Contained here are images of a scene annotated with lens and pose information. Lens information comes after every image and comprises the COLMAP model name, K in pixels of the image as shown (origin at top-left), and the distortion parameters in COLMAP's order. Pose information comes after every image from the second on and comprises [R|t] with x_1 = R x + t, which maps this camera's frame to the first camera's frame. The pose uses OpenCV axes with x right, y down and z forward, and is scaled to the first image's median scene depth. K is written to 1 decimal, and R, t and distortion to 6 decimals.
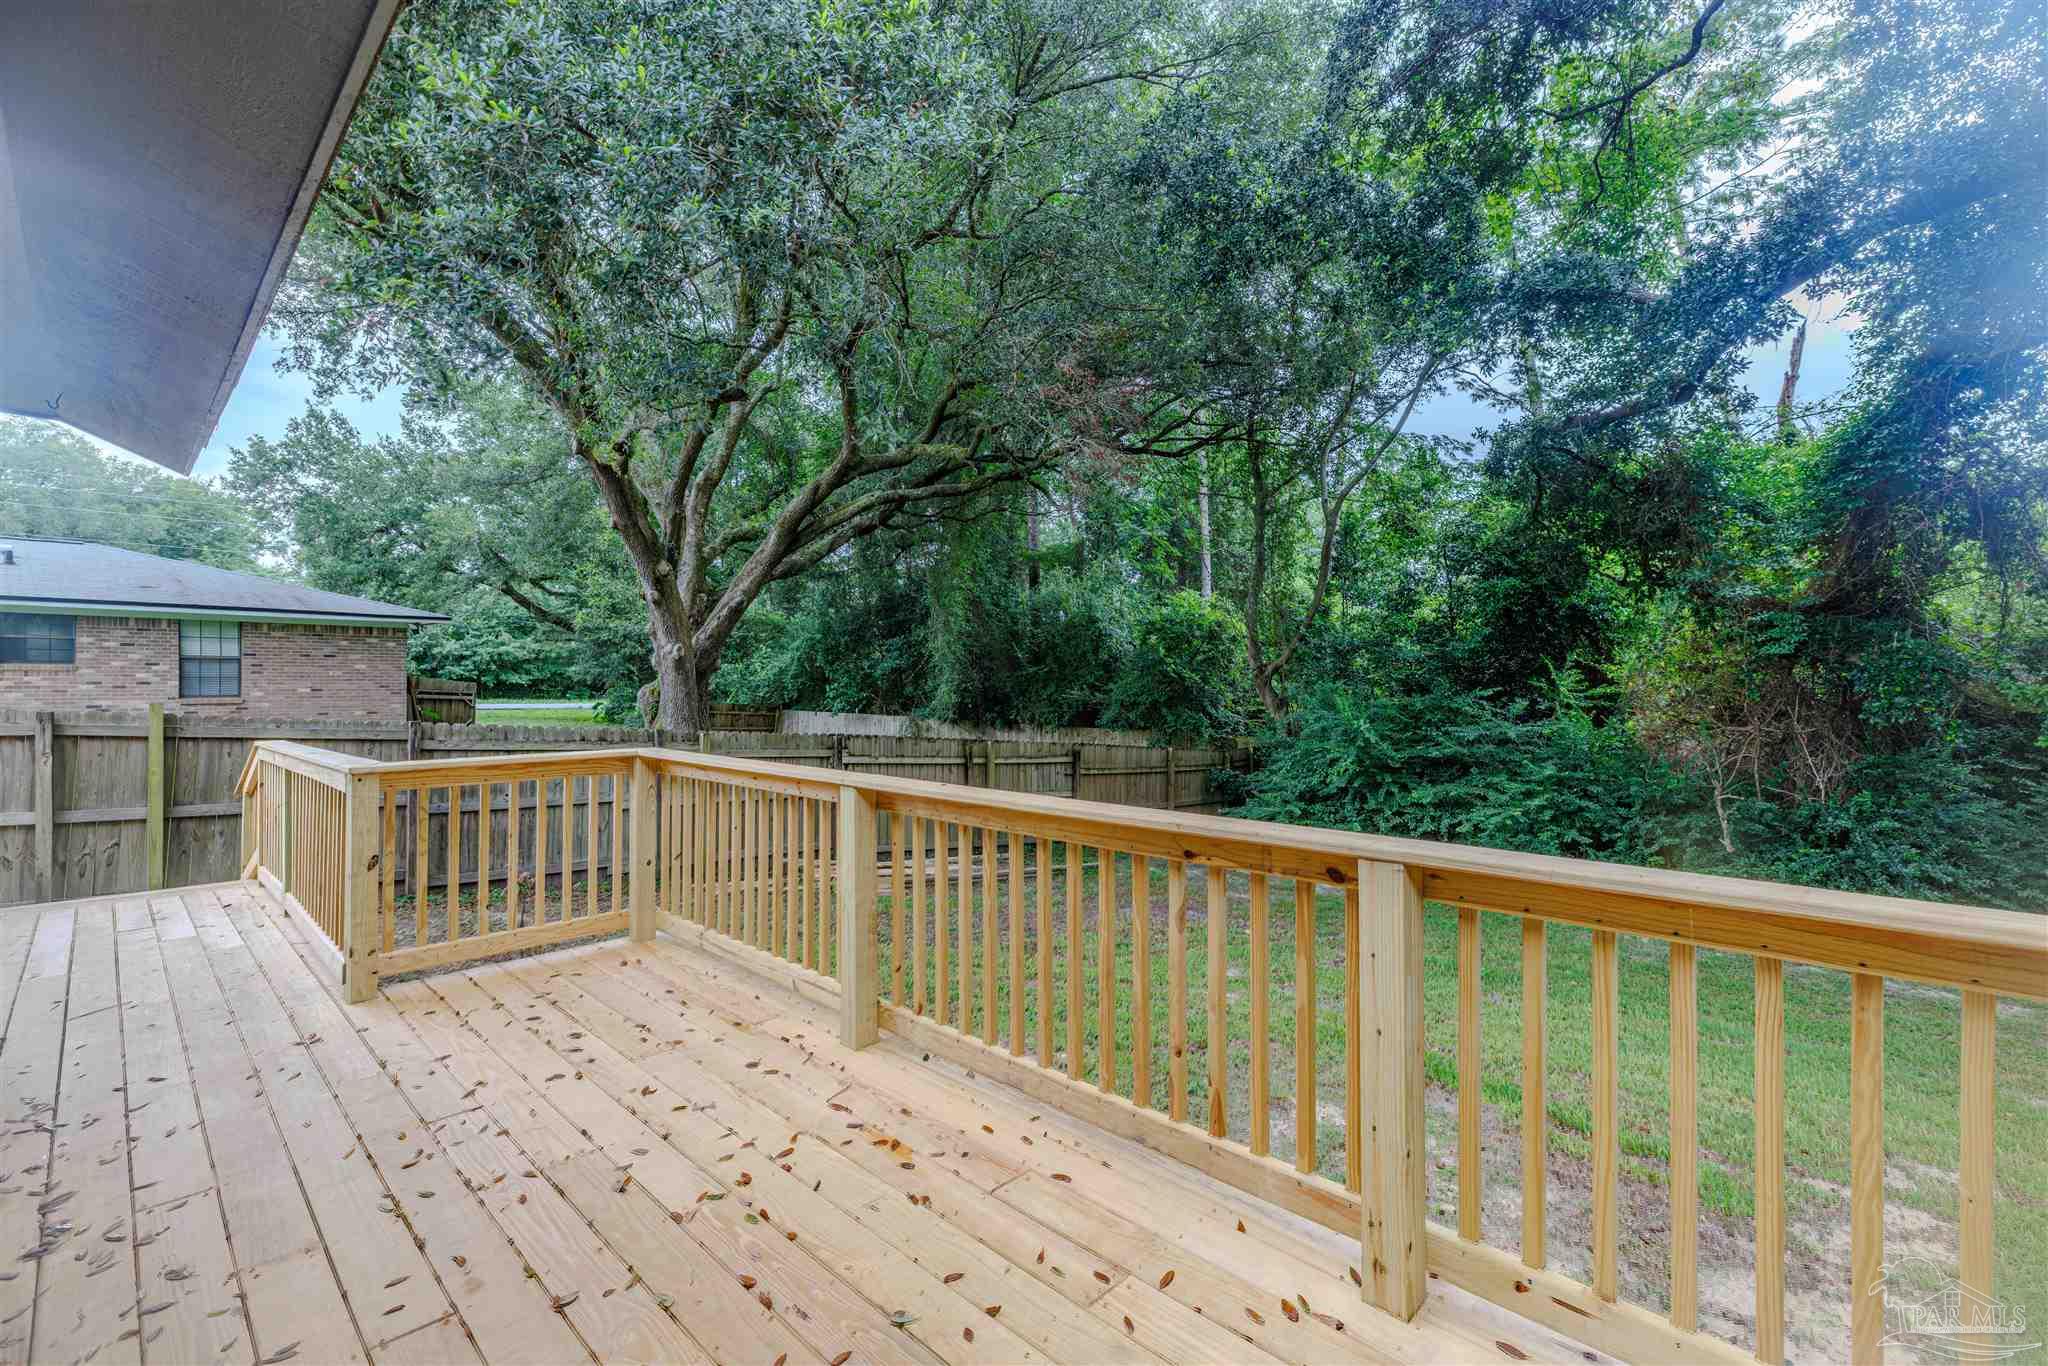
lens RADIAL K [[941.9, 0, 1021.8], [0, 941.9, 676.7], [0, 0, 1]] dist [0.004305, -0.000331]
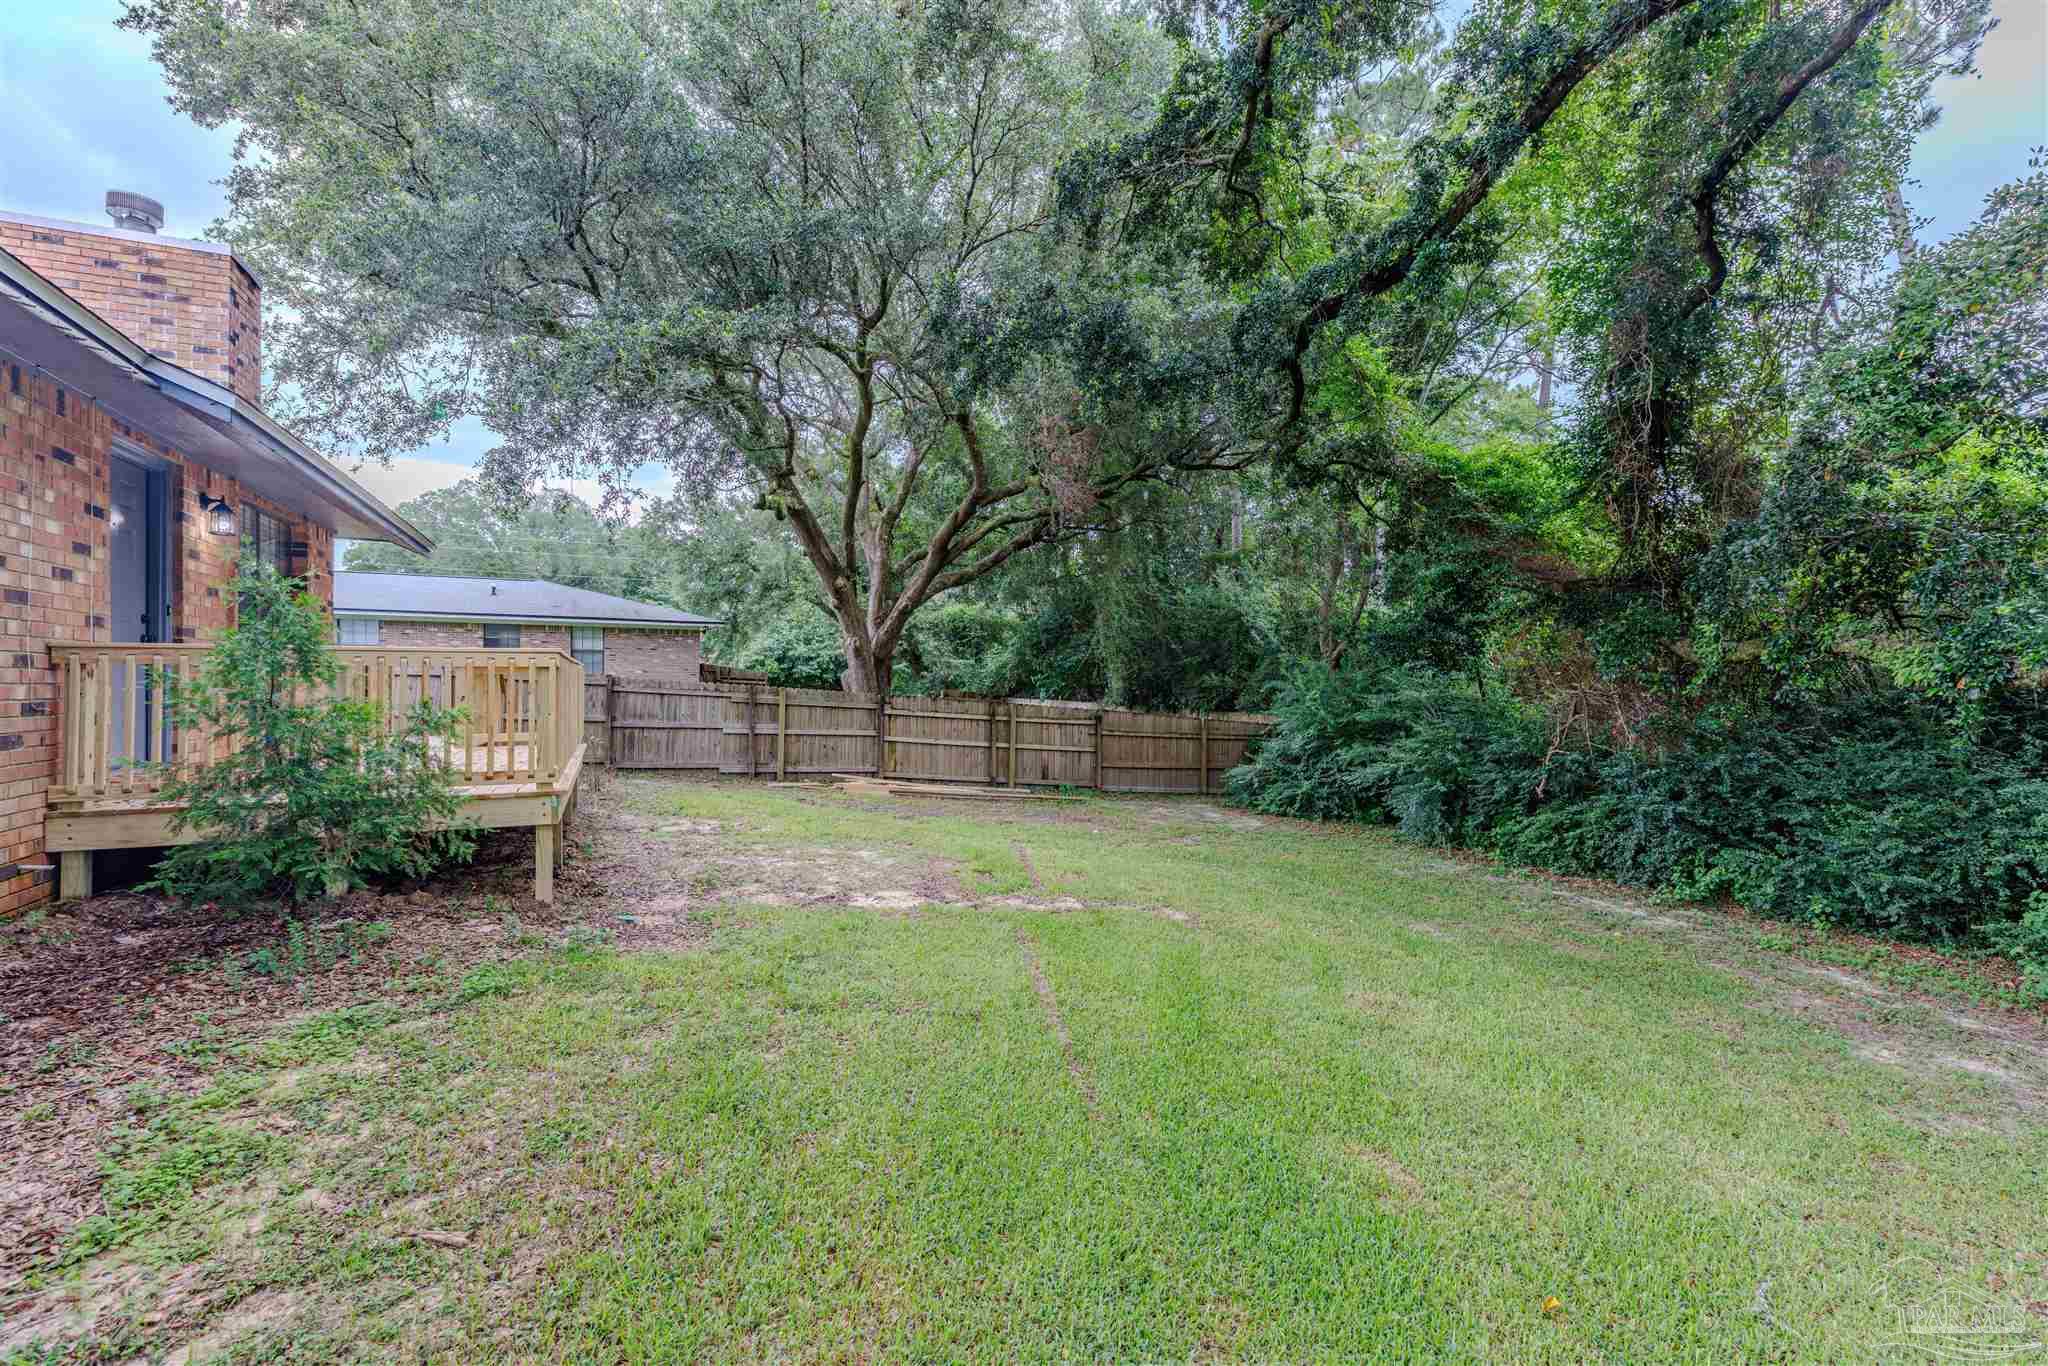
lens RADIAL K [[941.9, 0, 1005.7], [0, 941.9, 678.0], [0, 0, 1]] dist [0.004305, -0.000331]
pose [[0.928470, 0.001053, -0.371406, 0.286653], [-0.002566, 0.999990, -0.003581, 0.022920], [0.371398, 0.004278, 0.928464, -0.152117]]
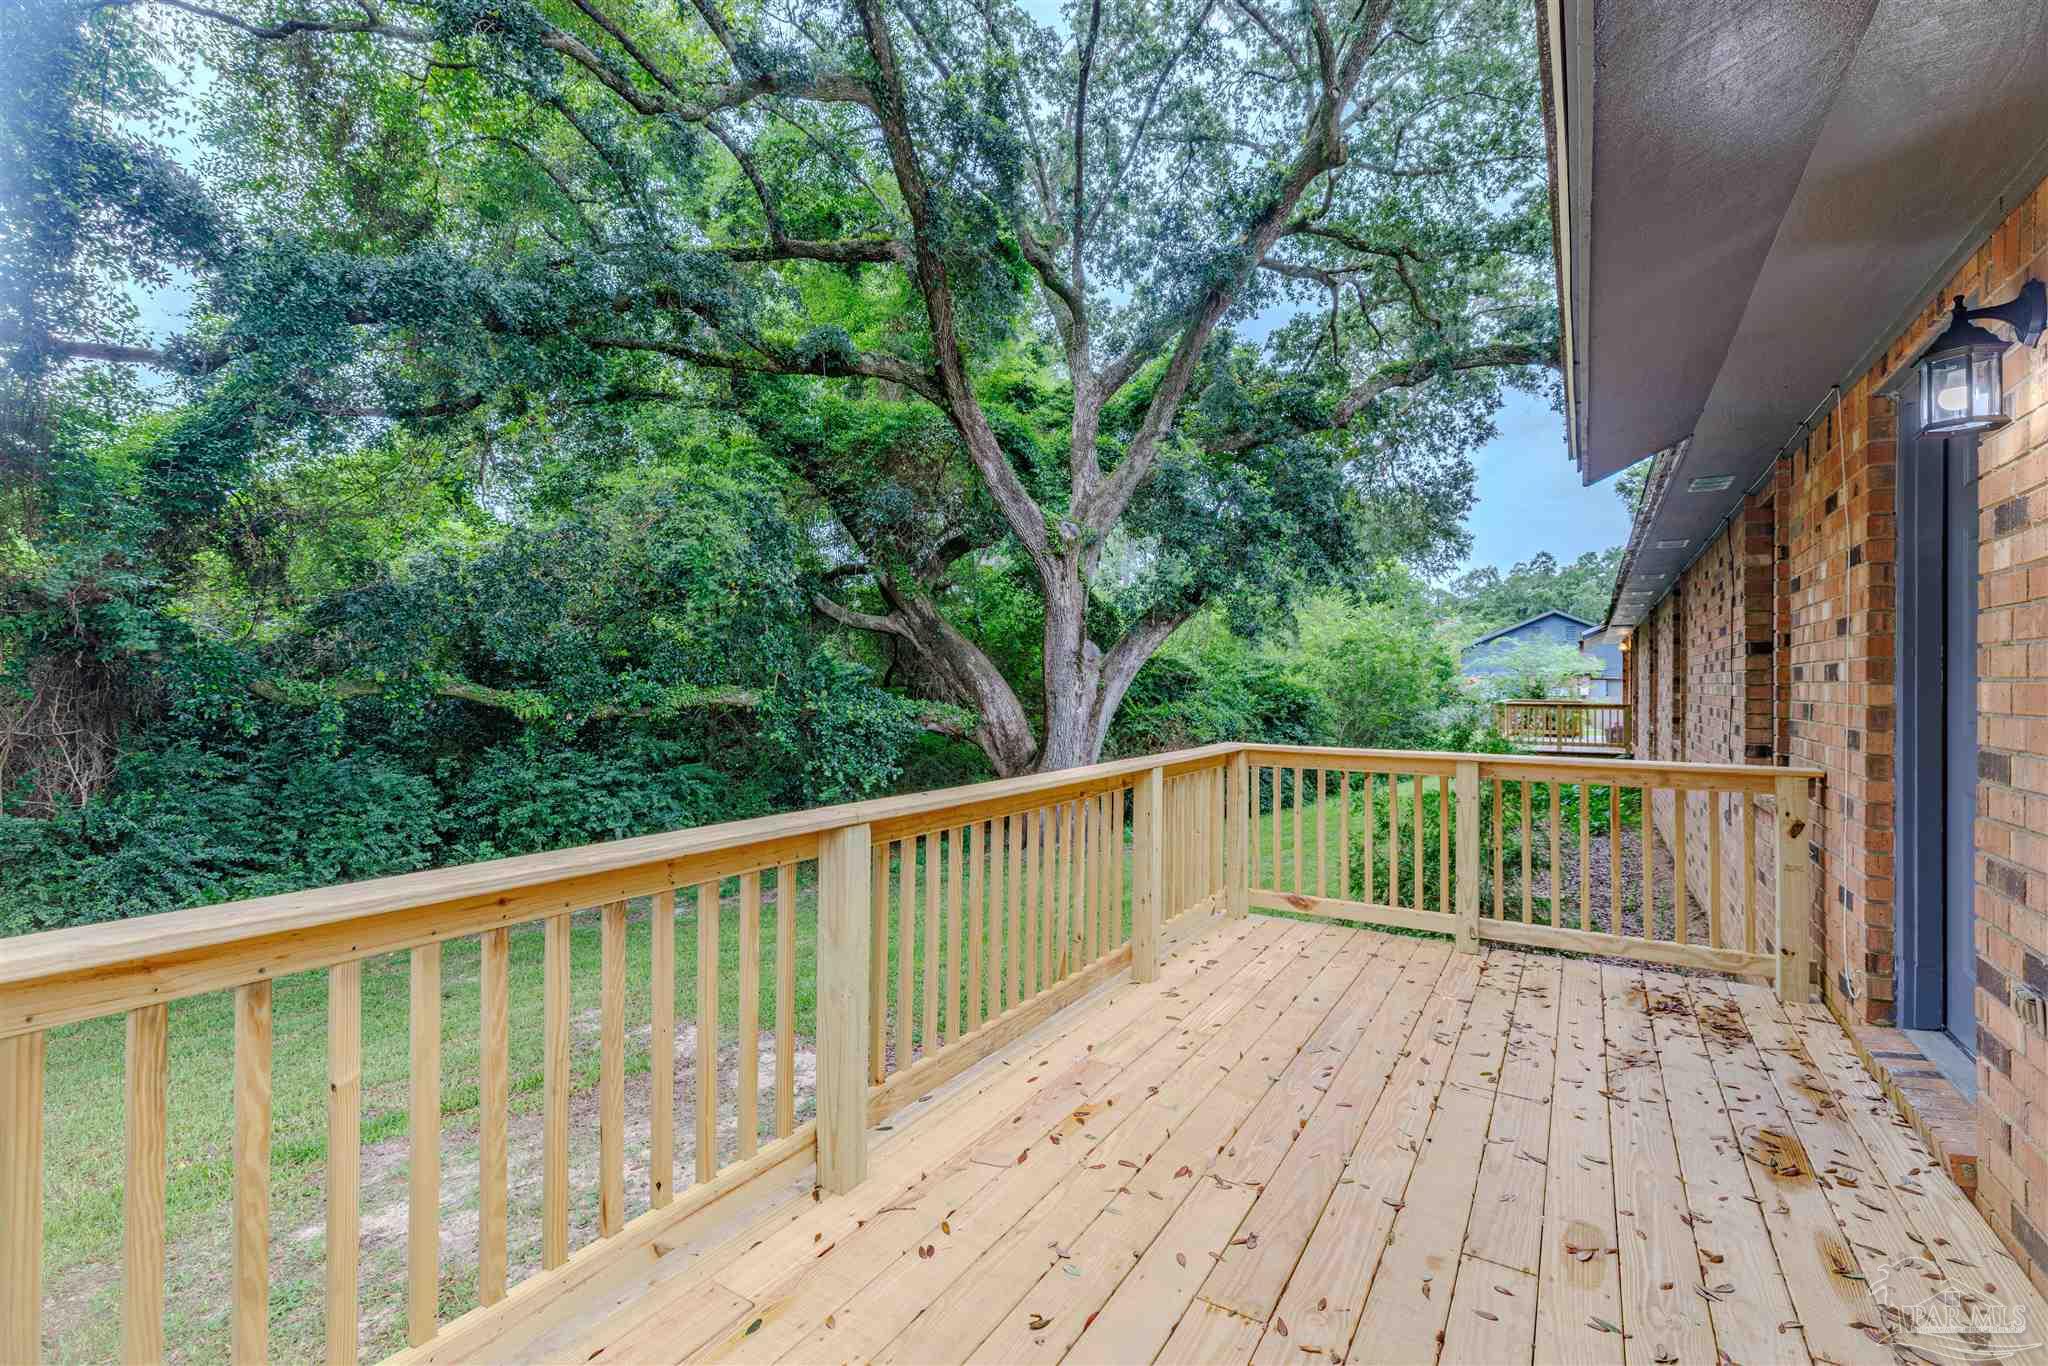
lens RADIAL K [[941.9, 0, 1010.4], [0, 941.9, 675.7], [0, 0, 1]] dist [0.004305, -0.000331]
pose [[-0.247340, 0.009677, 0.968881, -1.271955], [-0.002553, 0.999940, -0.010639, 0.010155], [-0.968925, -0.005105, -0.247300, 1.474695]]
